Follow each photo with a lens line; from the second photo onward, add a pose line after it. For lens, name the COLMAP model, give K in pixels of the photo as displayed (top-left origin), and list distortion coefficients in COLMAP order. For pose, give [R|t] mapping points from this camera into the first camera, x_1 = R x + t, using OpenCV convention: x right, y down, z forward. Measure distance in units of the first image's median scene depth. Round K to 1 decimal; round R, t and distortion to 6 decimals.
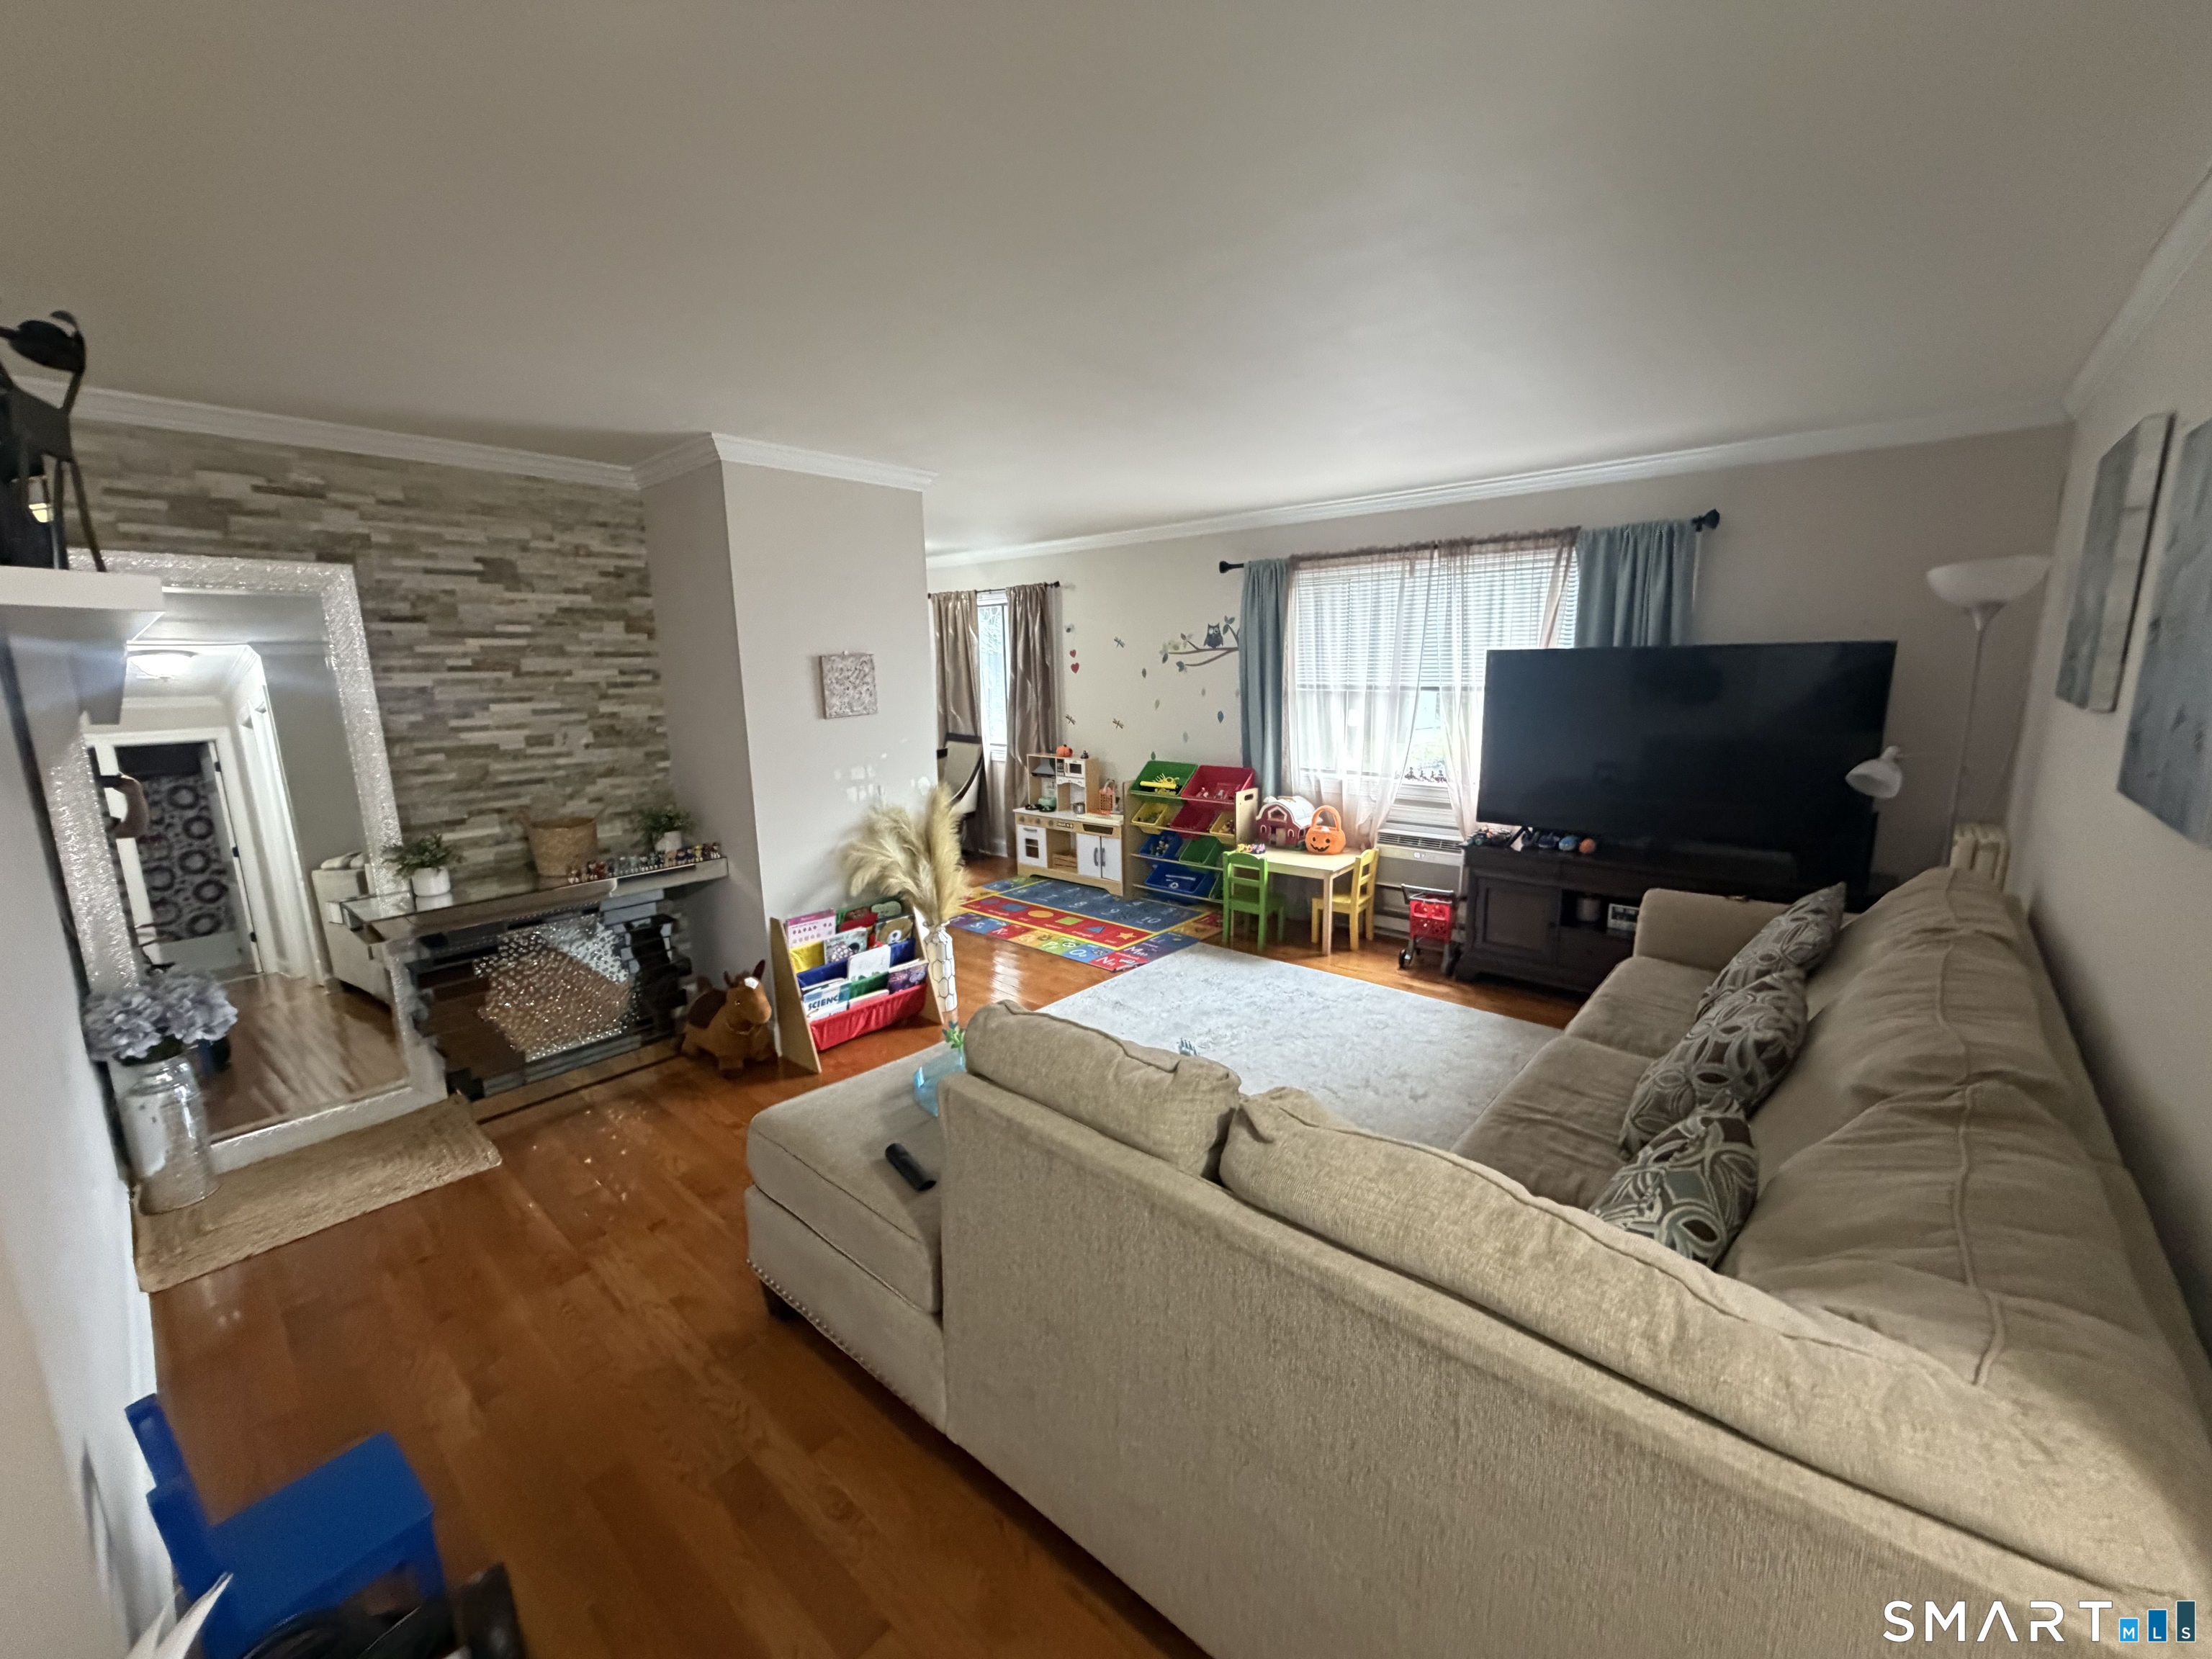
lens RADIAL K [[884.3, 0, 1114.8], [0, 884.3, 826.8], [0, 0, 1]] dist [-0.000640, 0.001701]
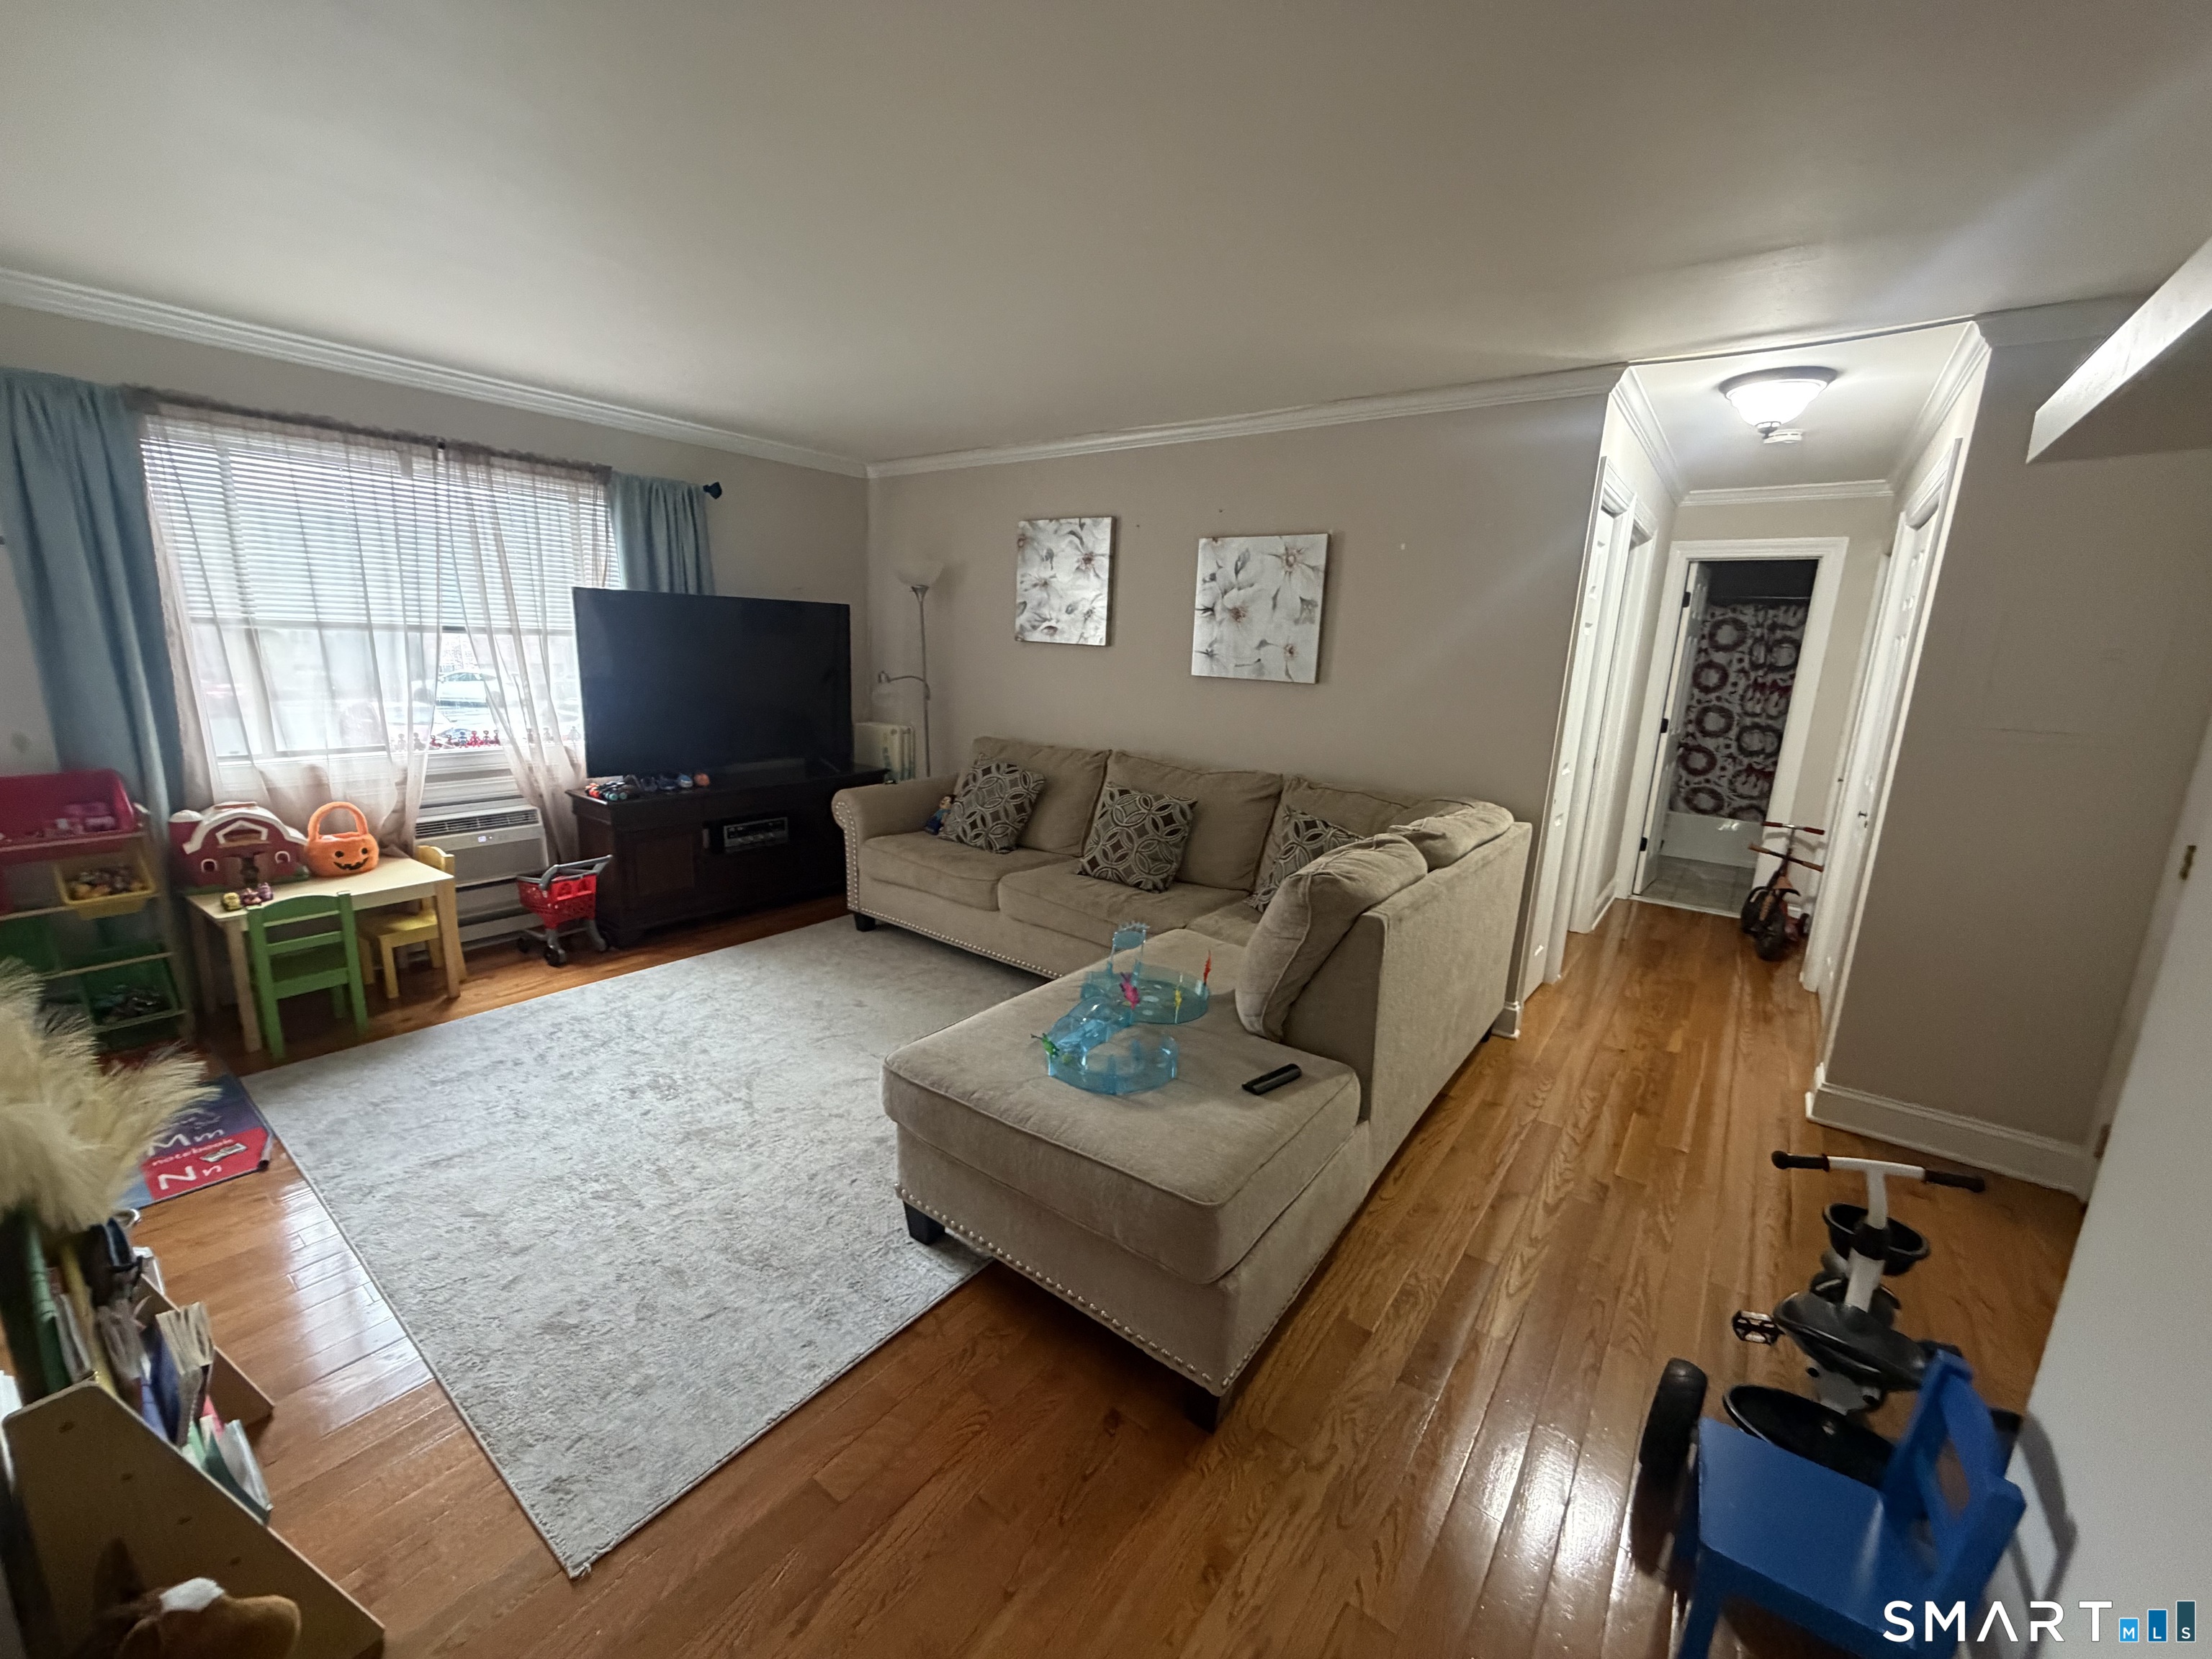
lens RADIAL K [[884.3, 0, 1091.8], [0, 884.3, 828.1], [0, 0, 1]] dist [-0.000640, 0.001701]
pose [[-0.059375, -0.199309, 0.978136, -0.442863], [0.148814, 0.967148, 0.206103, -0.056890], [-0.987081, 0.157798, -0.027765, 0.444737]]
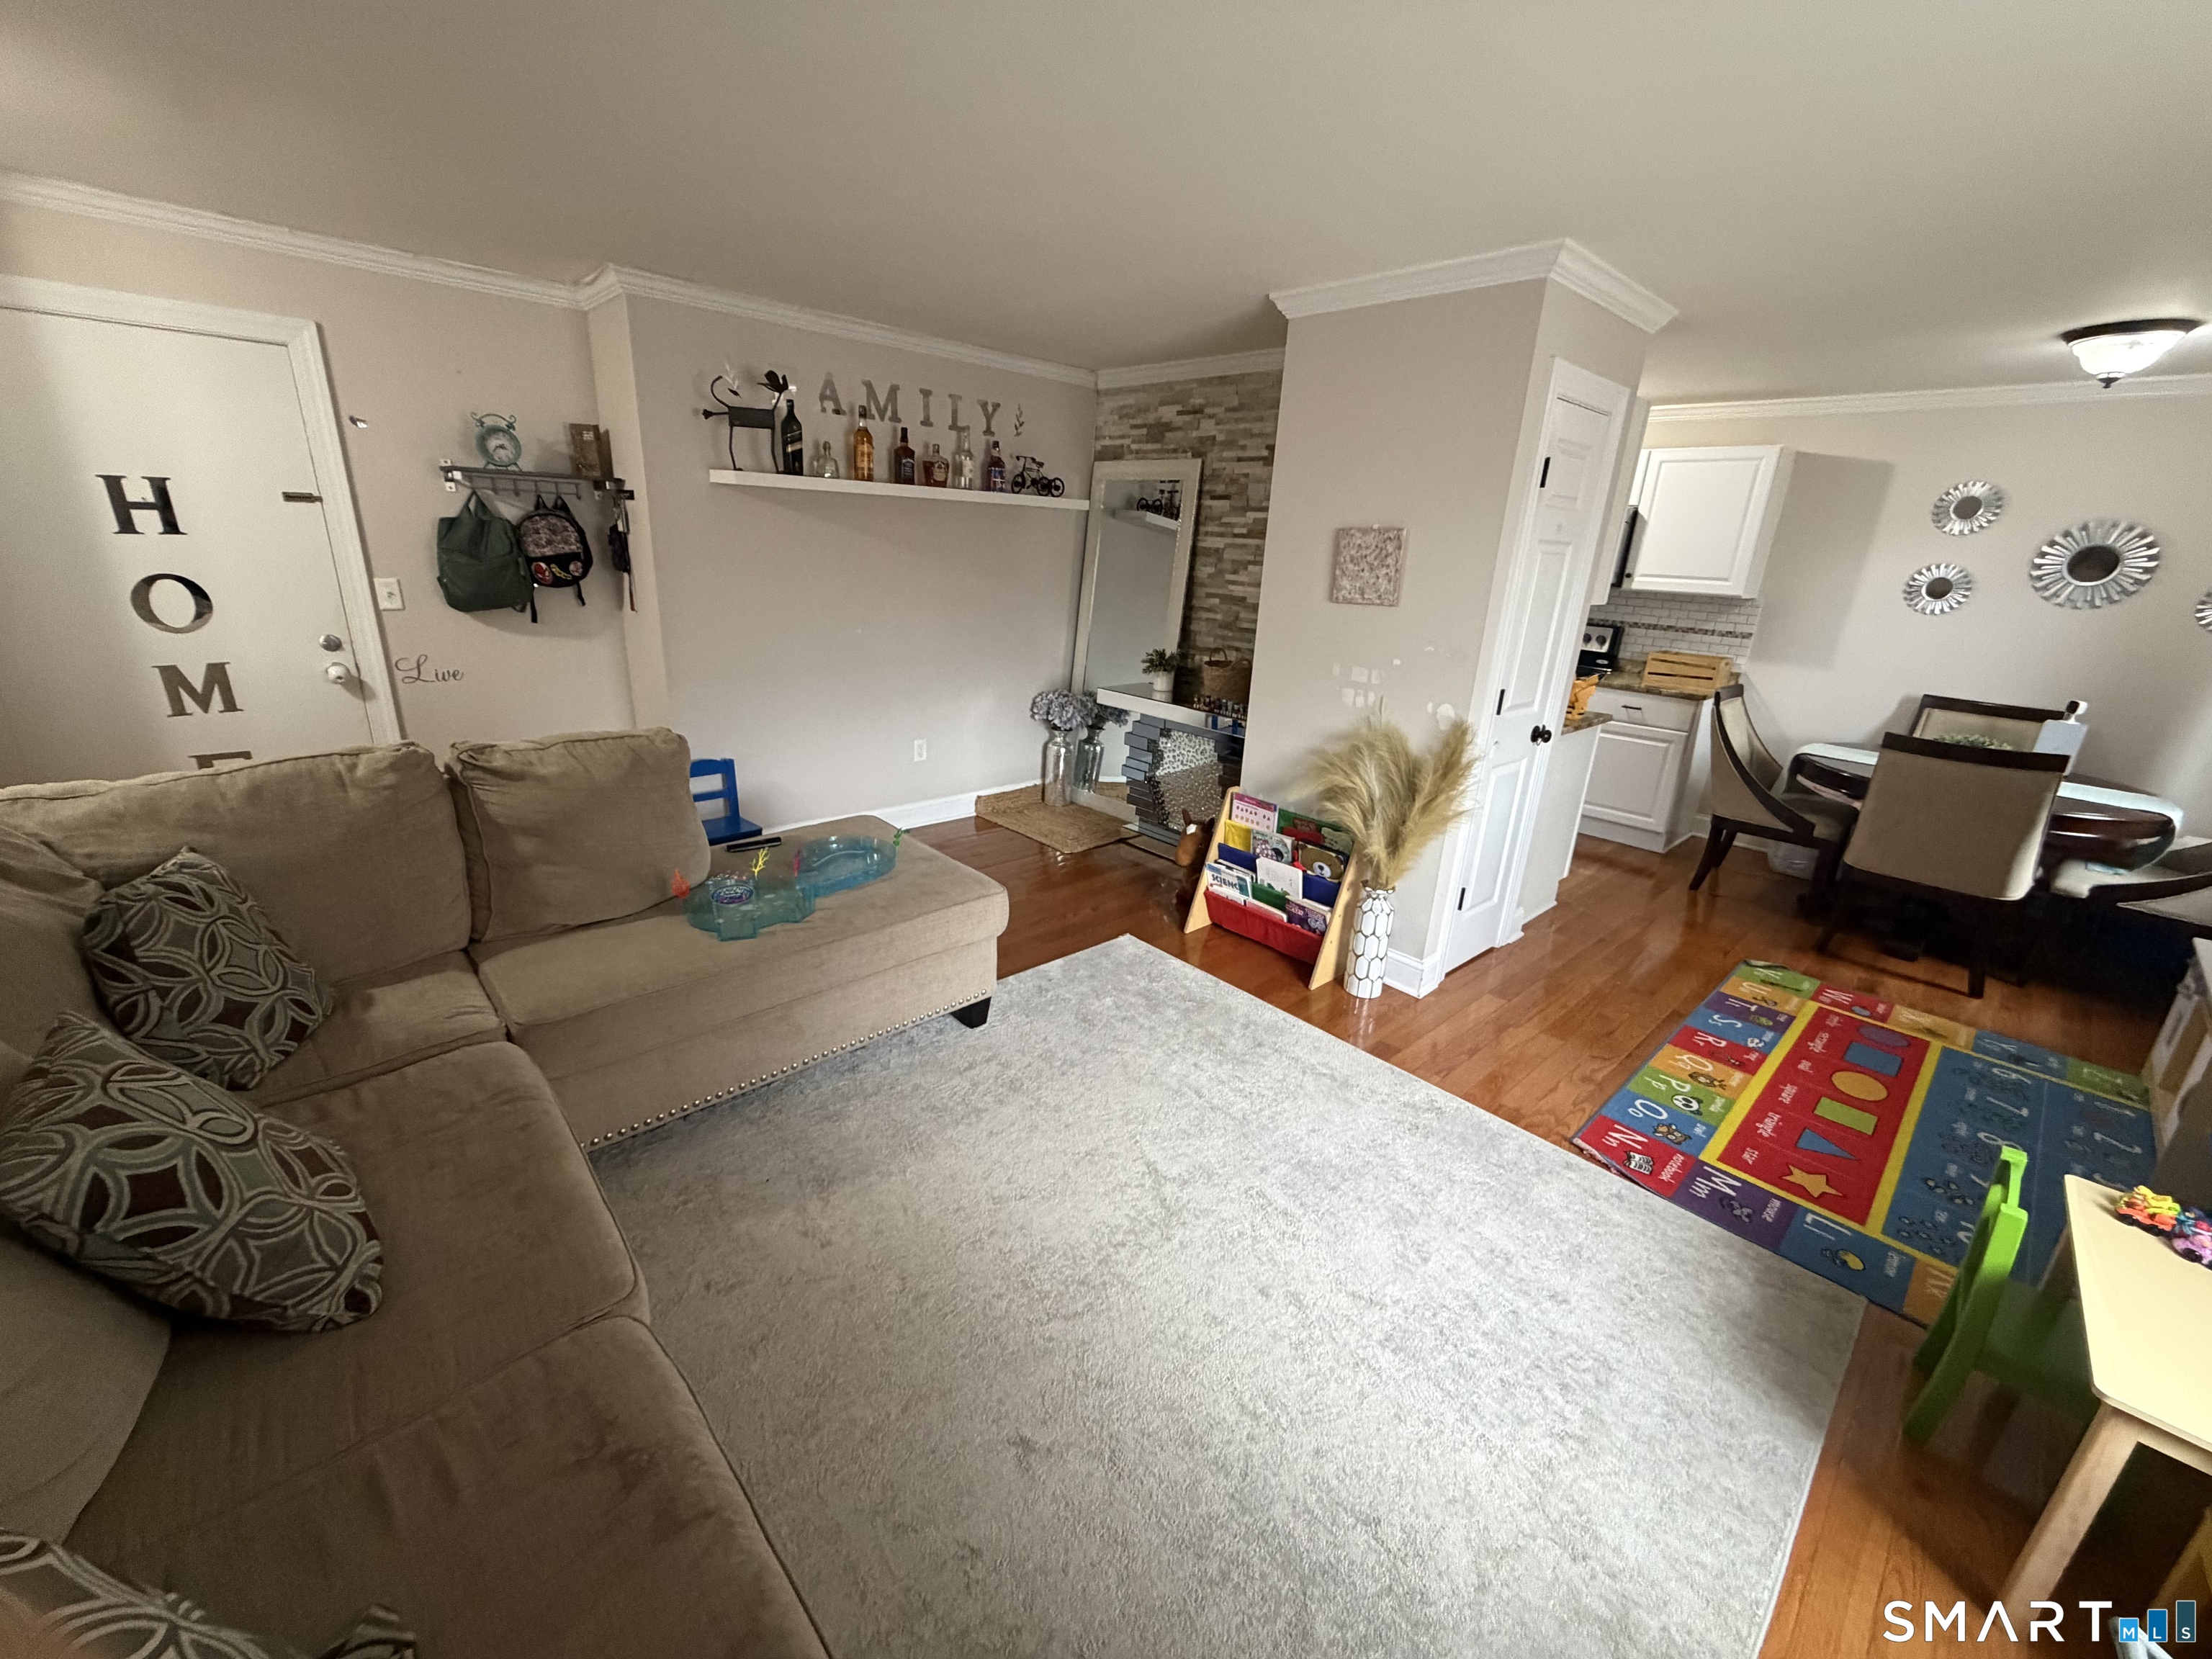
lens RADIAL K [[884.3, 0, 1093.5], [0, 884.3, 829.9], [0, 0, 1]] dist [-0.000640, 0.001701]
pose [[-0.112233, 0.320834, -0.940462, 0.427818], [-0.234363, 0.911195, 0.338818, -0.112072], [0.965649, 0.258436, -0.027074, 0.602576]]
